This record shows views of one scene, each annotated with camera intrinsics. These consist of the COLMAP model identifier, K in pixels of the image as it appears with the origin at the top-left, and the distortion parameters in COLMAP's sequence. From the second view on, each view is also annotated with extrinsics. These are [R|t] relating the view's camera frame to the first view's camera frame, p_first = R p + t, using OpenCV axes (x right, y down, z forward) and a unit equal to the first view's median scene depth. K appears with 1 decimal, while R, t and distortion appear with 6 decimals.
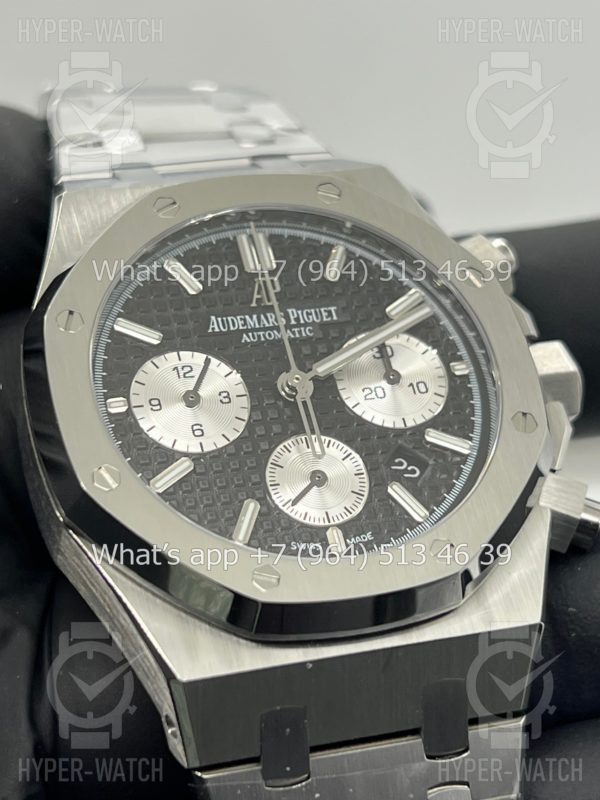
lens RADIAL K [[1890.9, 0, 295.0], [0, 1890.9, 397.7], [0, 0, 1]] dist [0.267401, 0.000000]
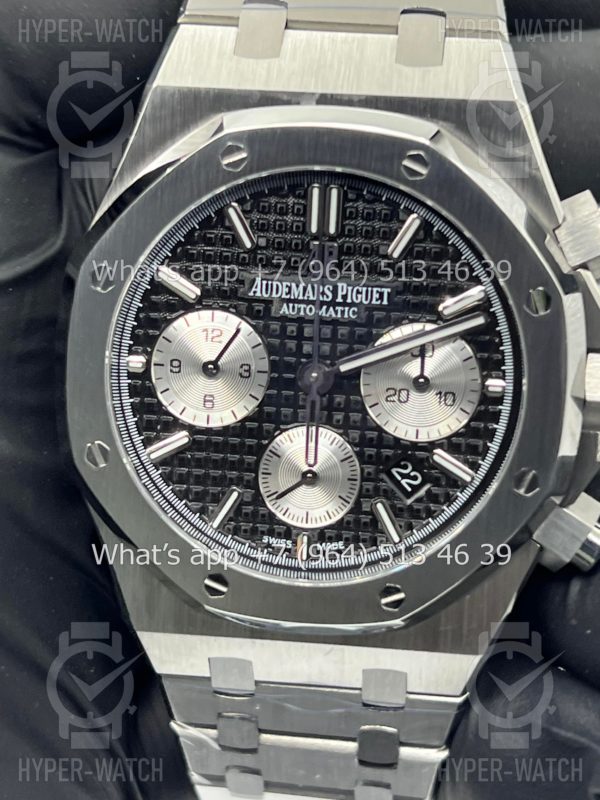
lens RADIAL K [[1890.9, 0, 302.0], [0, 1890.9, 395.7], [0, 0, 1]] dist [0.267401, 0.000000]
pose [[0.913610, 0.325217, -0.244028, 0.238865], [-0.106289, 0.770344, 0.628707, -0.621639], [0.392452, -0.548456, 0.738361, 0.254103]]
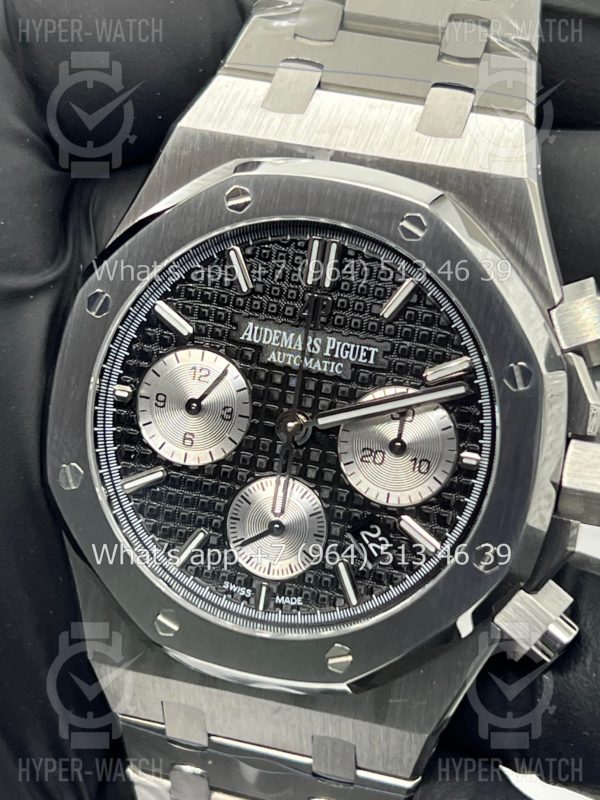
lens RADIAL K [[1890.9, 0, 301.7], [0, 1890.9, 395.5], [0, 0, 1]] dist [0.267401, 0.000000]
pose [[0.828913, 0.412299, -0.378037, 0.371006], [-0.139911, 0.807152, 0.573525, -0.588260], [0.541597, -0.422511, 0.726744, 0.284315]]
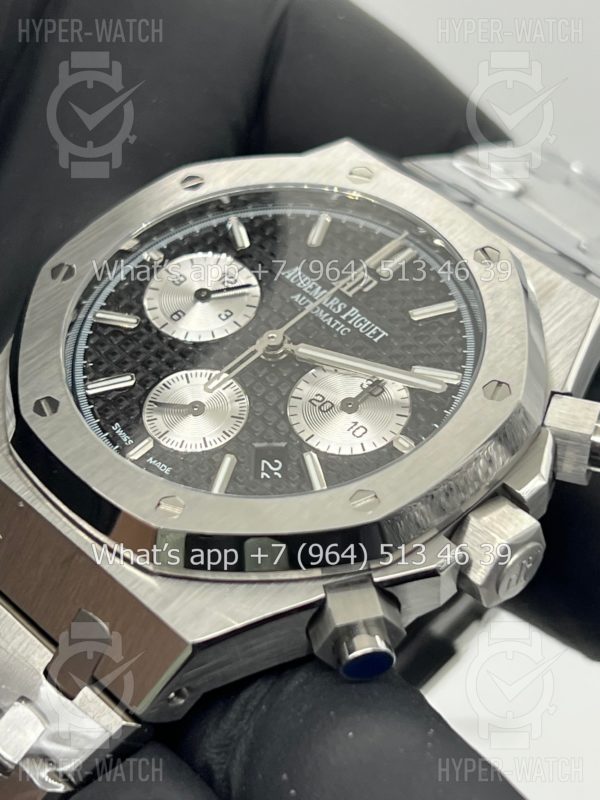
lens RADIAL K [[1890.9, 0, 297.7], [0, 1890.9, 398.9], [0, 0, 1]] dist [0.267401, 0.000000]
pose [[0.470631, 0.505297, -0.723313, 0.728439], [-0.651936, 0.751541, 0.100827, -0.092772], [0.594547, 0.424101, 0.683120, 0.344562]]
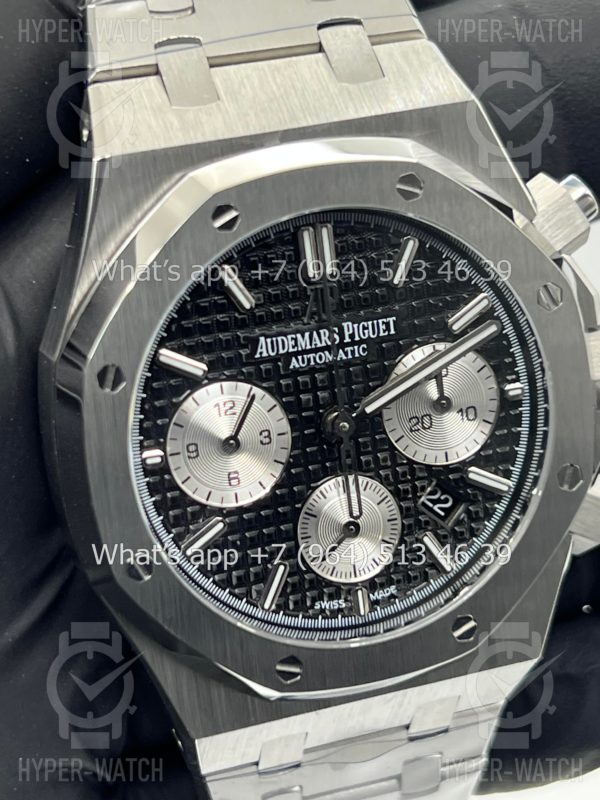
lens RADIAL K [[1890.9, 0, 286.5], [0, 1890.9, 374.3], [0, 0, 1]] dist [0.267401, 0.000000]
pose [[0.989412, 0.098440, 0.106643, -0.128514], [-0.143408, 0.776056, 0.614143, -0.596453], [-0.022305, -0.622934, 0.781956, 0.279728]]
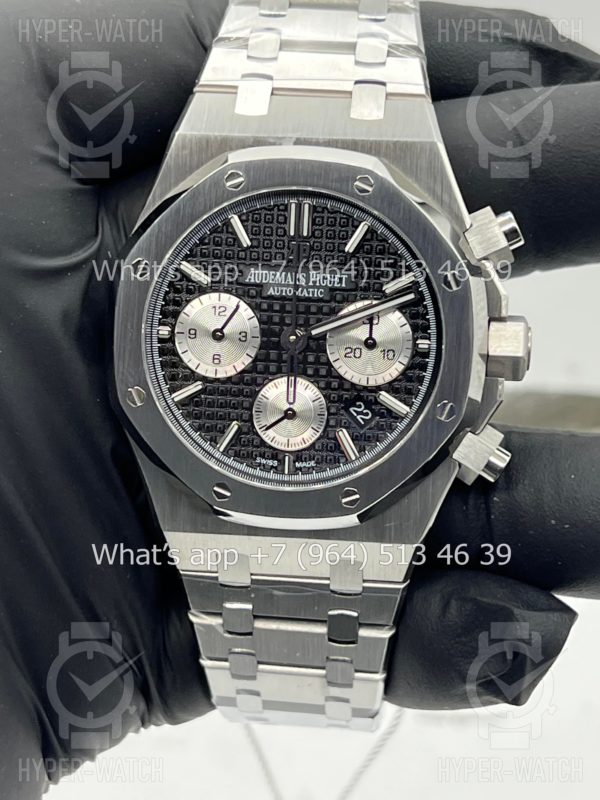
lens RADIAL K [[1890.9, 0, 295.1], [0, 1890.9, 395.8], [0, 0, 1]] dist [0.267401, 0.000000]
pose [[0.915200, 0.298819, -0.270402, 0.384247], [-0.102838, 0.821924, 0.560238, -0.741775], [0.389659, -0.484922, 0.782954, -0.099427]]
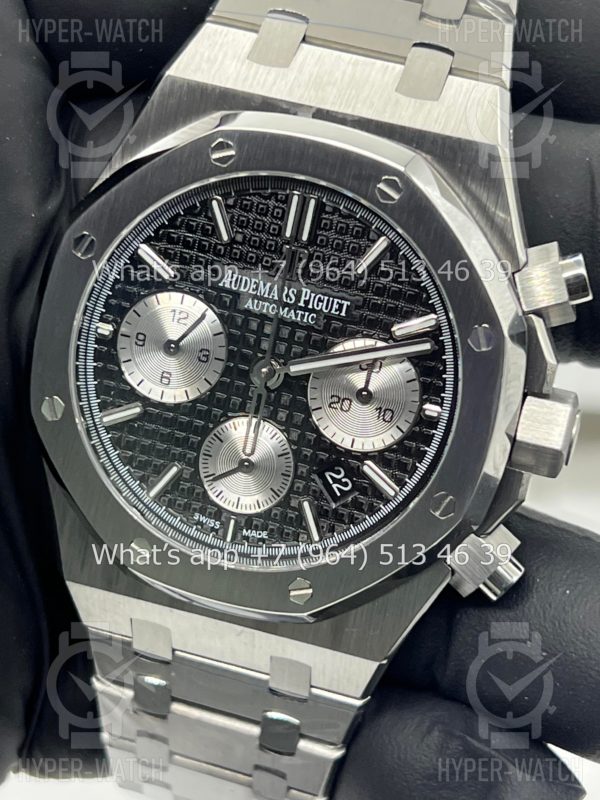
lens RADIAL K [[1890.9, 0, 302.6], [0, 1890.9, 407.4], [0, 0, 1]] dist [0.267401, 0.000000]
pose [[0.820365, 0.478459, -0.313175, 0.352633], [-0.191645, 0.746027, 0.637742, -0.661755], [0.538771, -0.463163, 0.703709, 0.261460]]
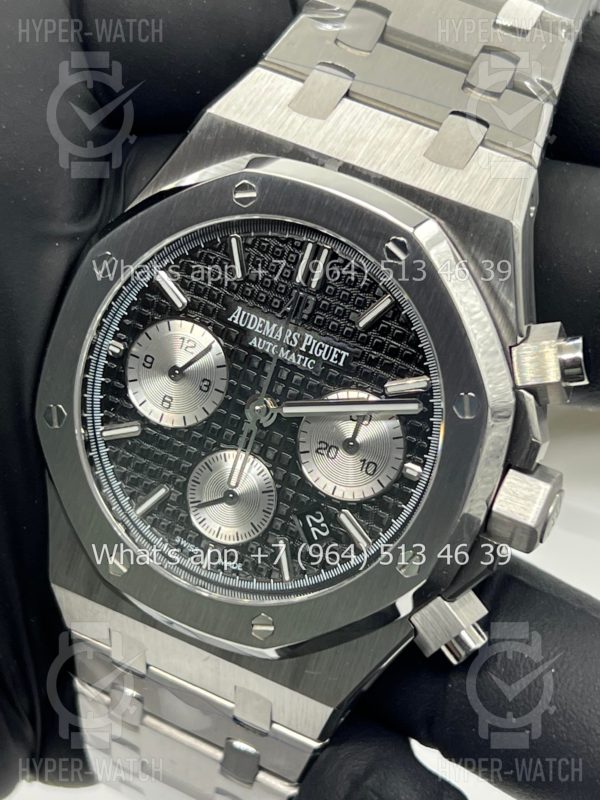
lens RADIAL K [[1890.9, 0, 300.9], [0, 1890.9, 403.3], [0, 0, 1]] dist [0.267401, 0.000000]
pose [[0.709287, 0.579811, -0.400913, 0.443186], [-0.227610, 0.726646, 0.648213, -0.708465], [0.667162, -0.368517, 0.647371, 0.317854]]
